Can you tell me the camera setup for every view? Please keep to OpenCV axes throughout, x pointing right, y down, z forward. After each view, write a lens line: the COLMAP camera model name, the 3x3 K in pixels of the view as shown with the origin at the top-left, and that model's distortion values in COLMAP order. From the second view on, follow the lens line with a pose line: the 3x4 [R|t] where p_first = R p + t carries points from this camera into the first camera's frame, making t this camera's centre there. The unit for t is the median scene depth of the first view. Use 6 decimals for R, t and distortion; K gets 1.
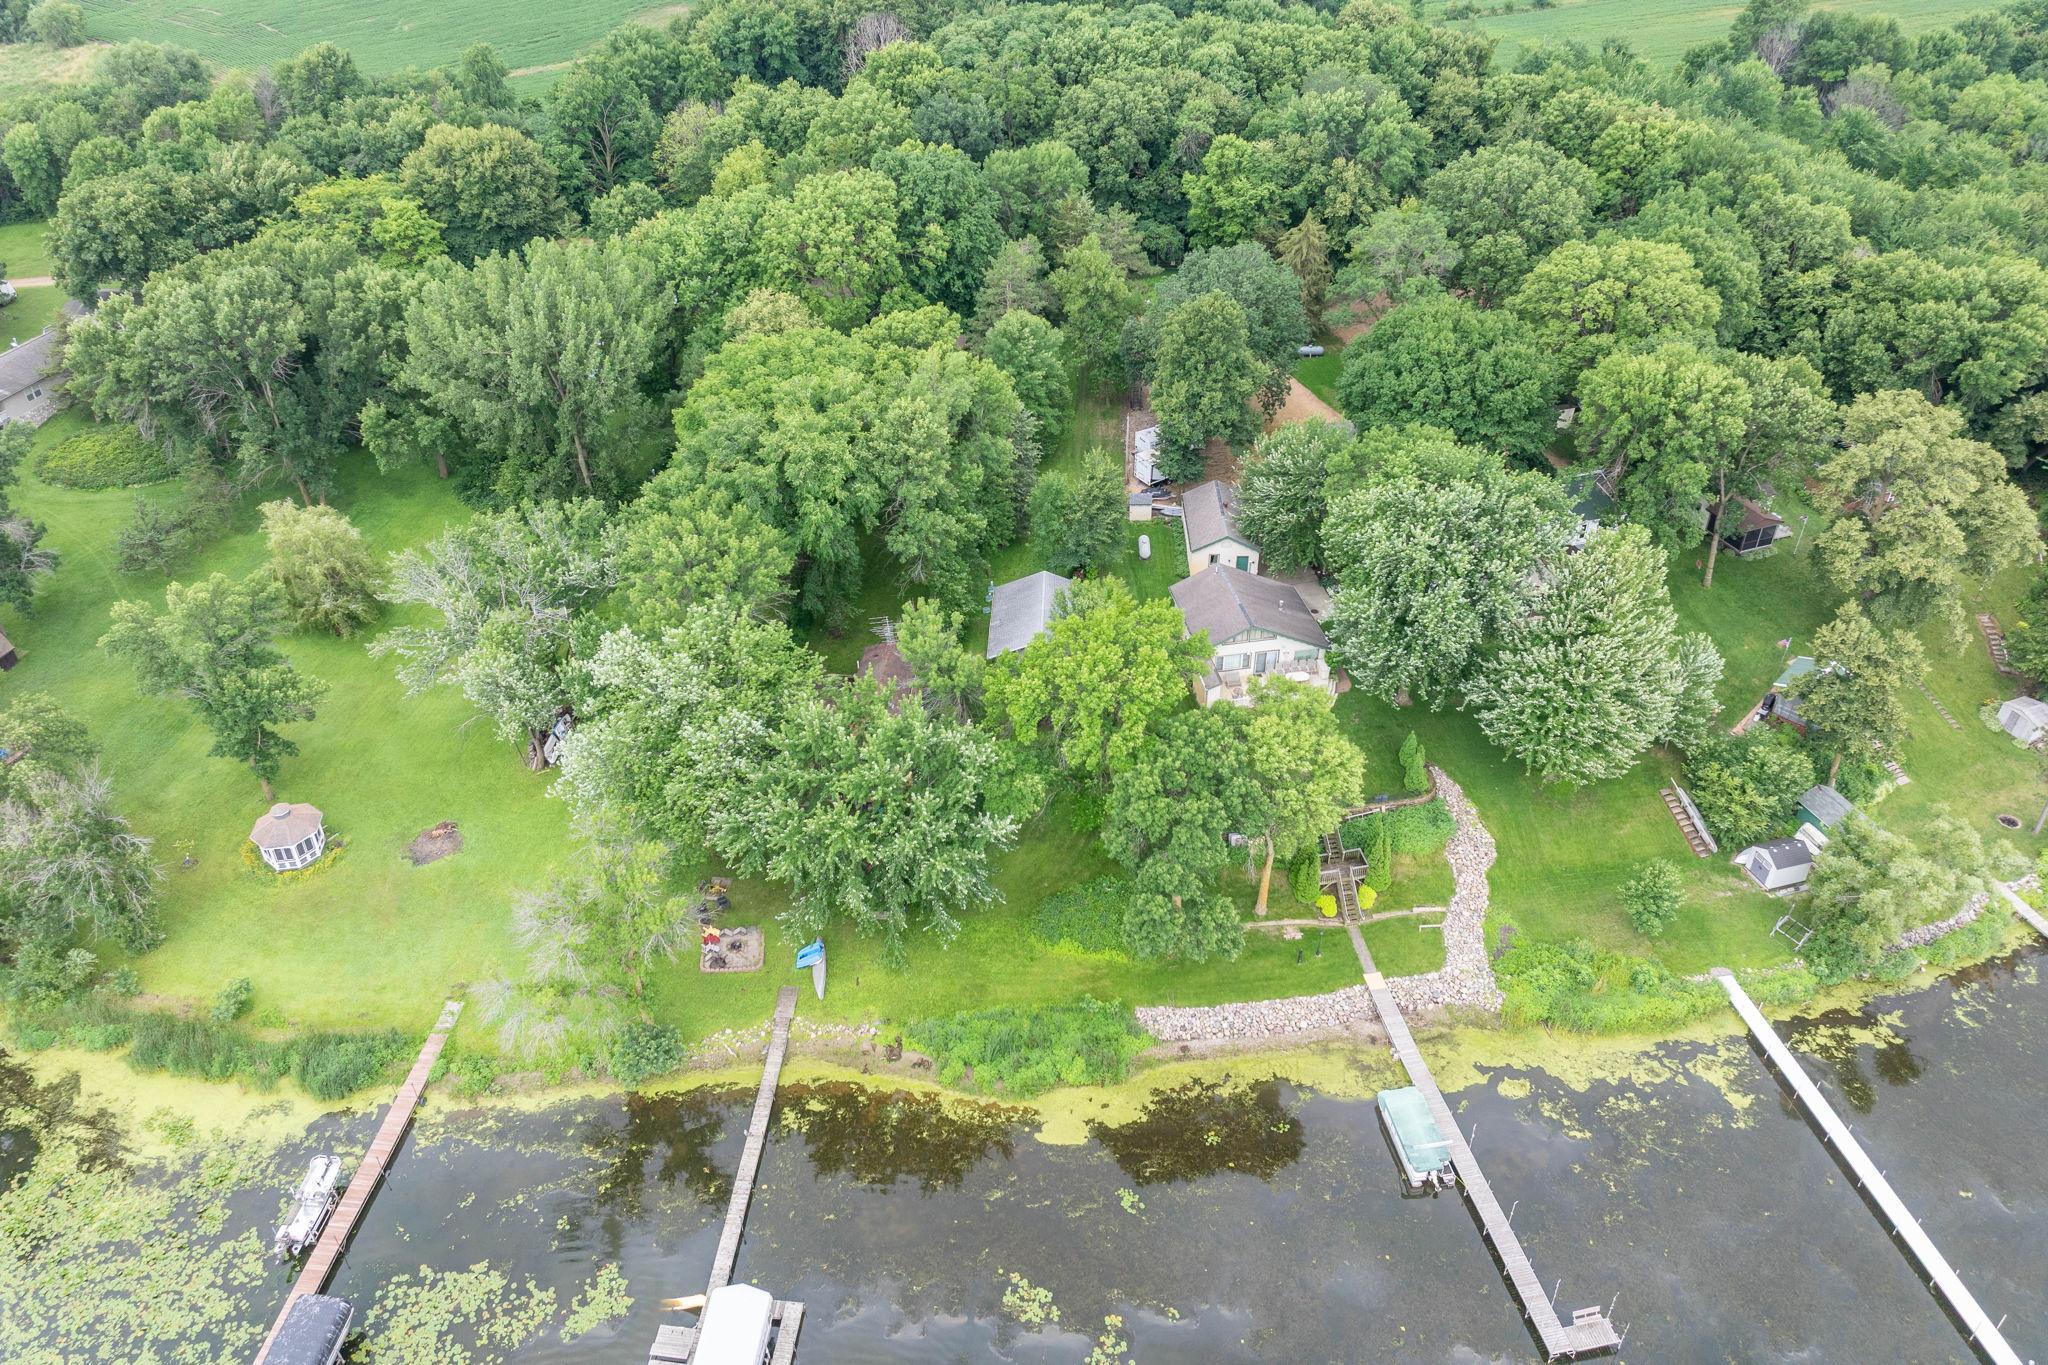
lens RADIAL K [[1428.2, 0, 1034.0], [0, 1428.2, 640.2], [0, 0, 1]] dist [-0.025991, 0.010353]
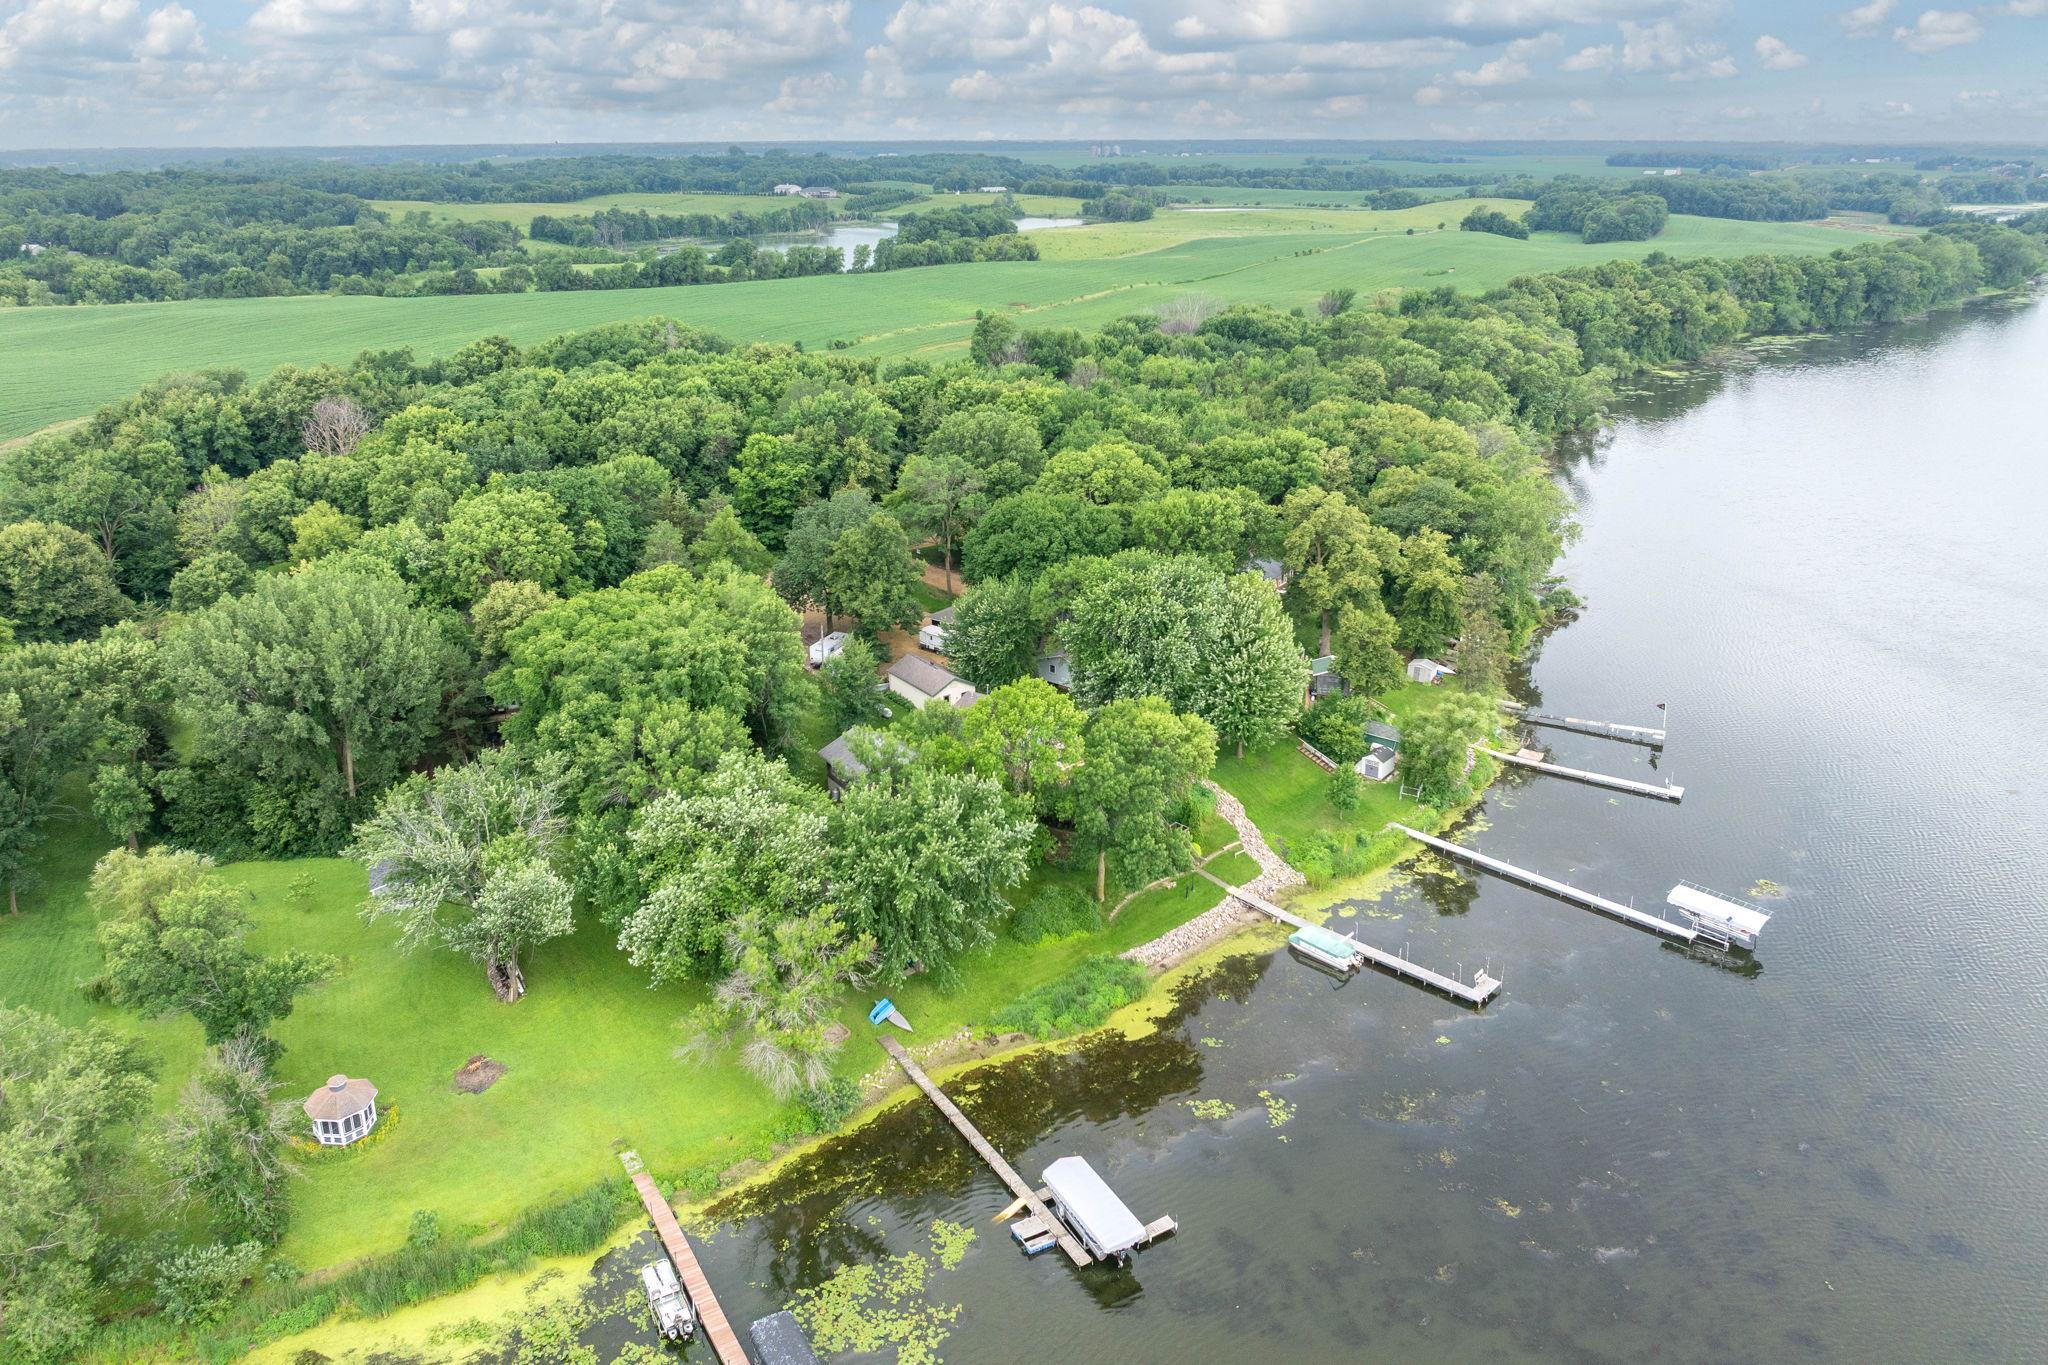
lens RADIAL K [[1422.4, 0, 1024.0], [0, 1422.4, 682.5], [0, 0, 1]] dist [-0.015285, 0.002420]
pose [[0.813004, -0.211176, 0.542613, -0.689667], [0.332572, 0.933358, -0.135050, 0.170013], [-0.477933, 0.290254, 0.829055, -0.159267]]
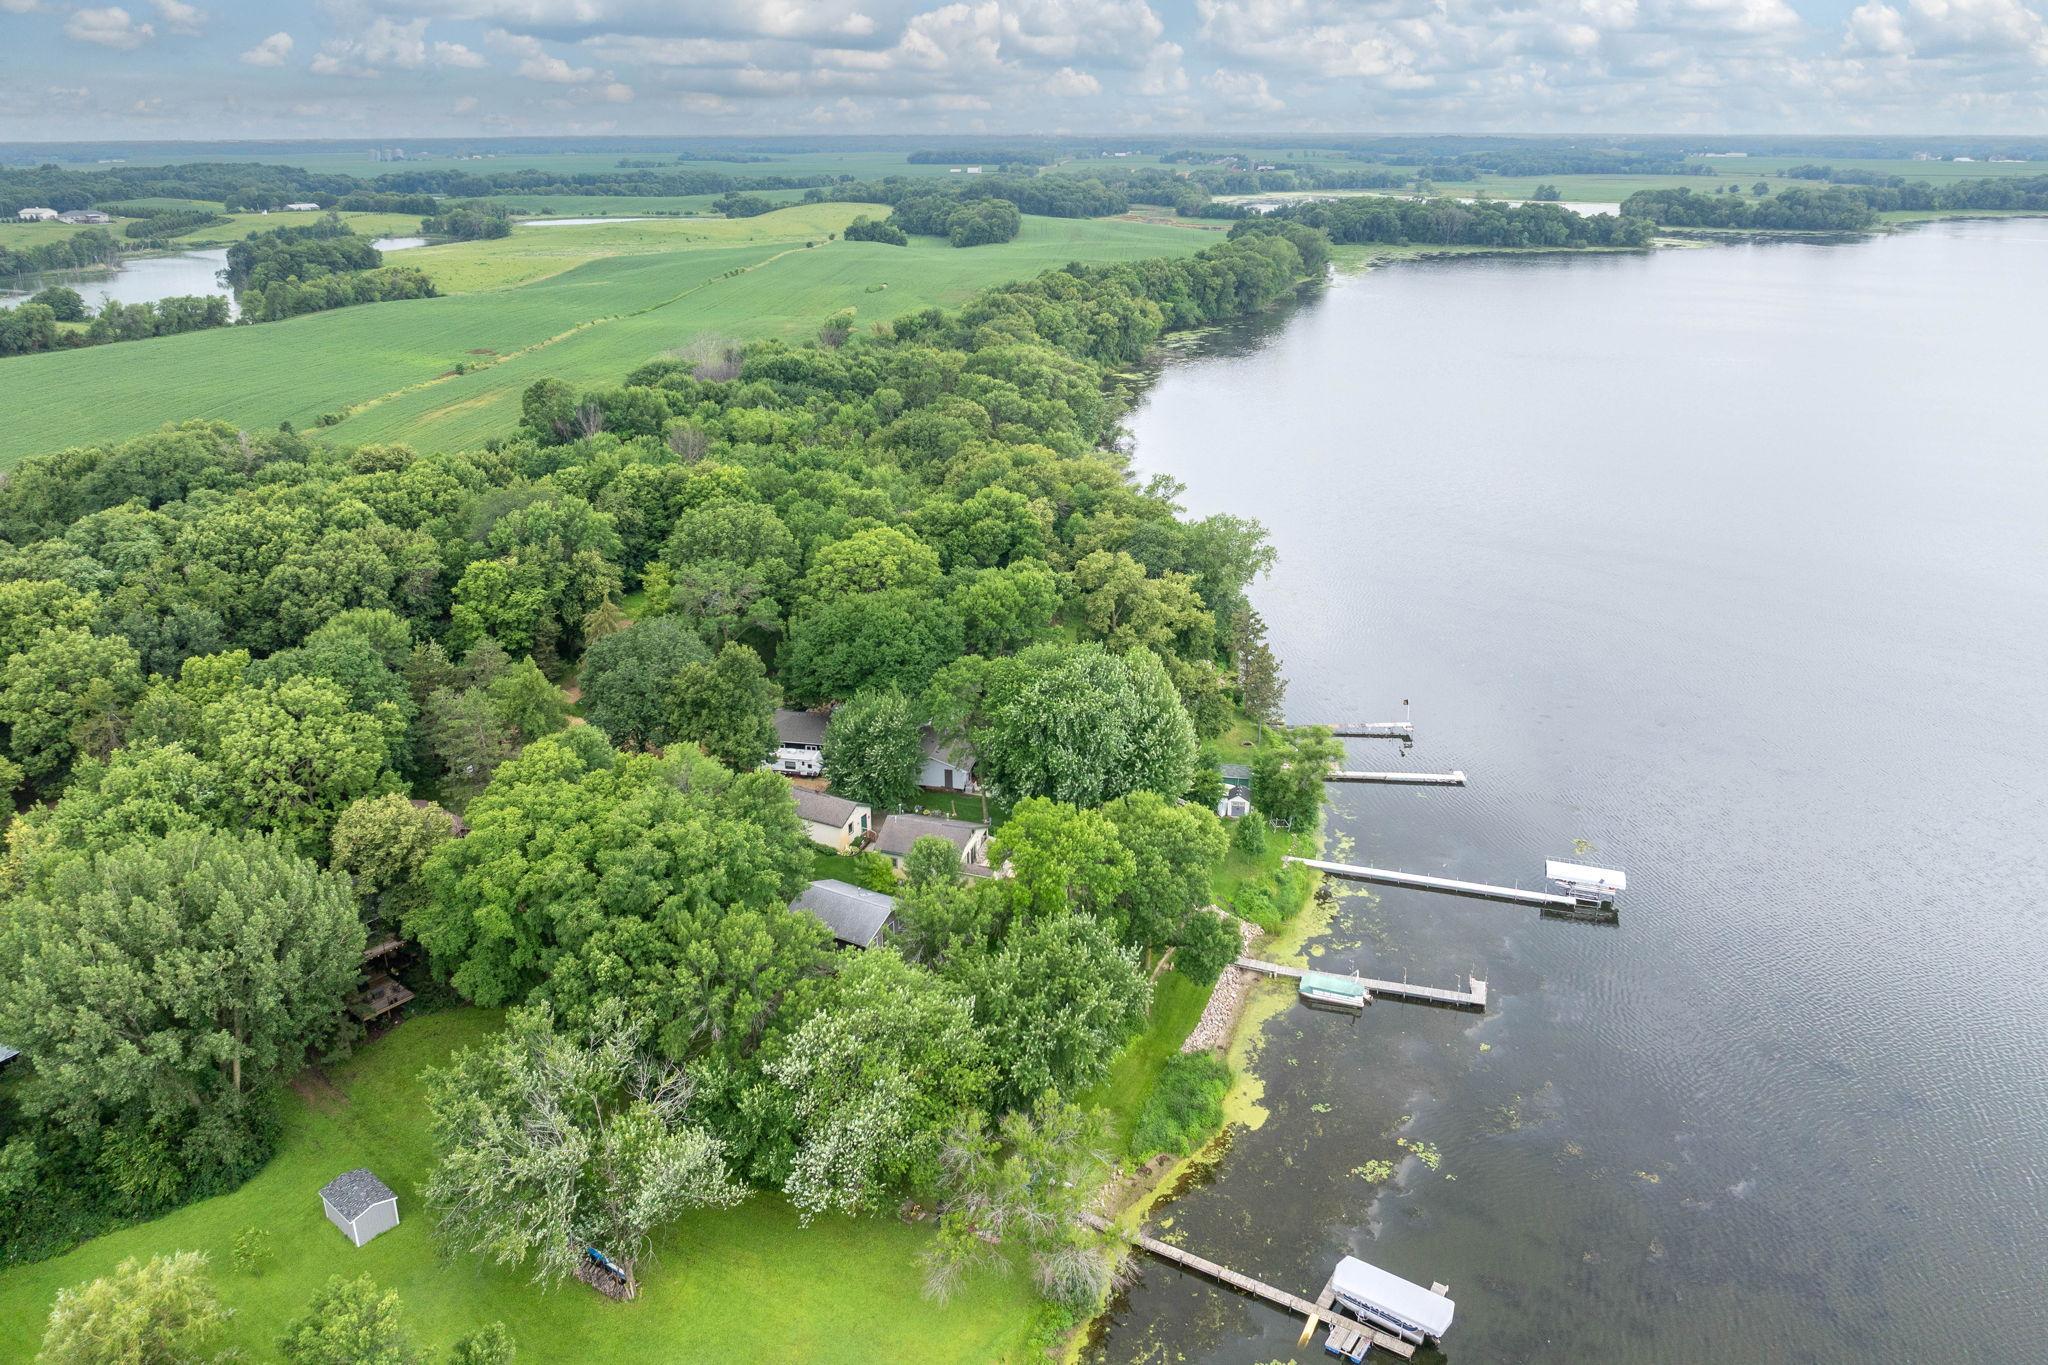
lens RADIAL K [[1438.6, 0, 1024.0], [0, 1438.6, 682.5], [0, 0, 1]] dist [-0.032899, 0.030248]
pose [[0.460312, -0.321947, 0.827323, -1.056160], [0.505754, 0.861008, 0.053660, -0.206398], [-0.729607, 0.393721, 0.559158, 0.187462]]
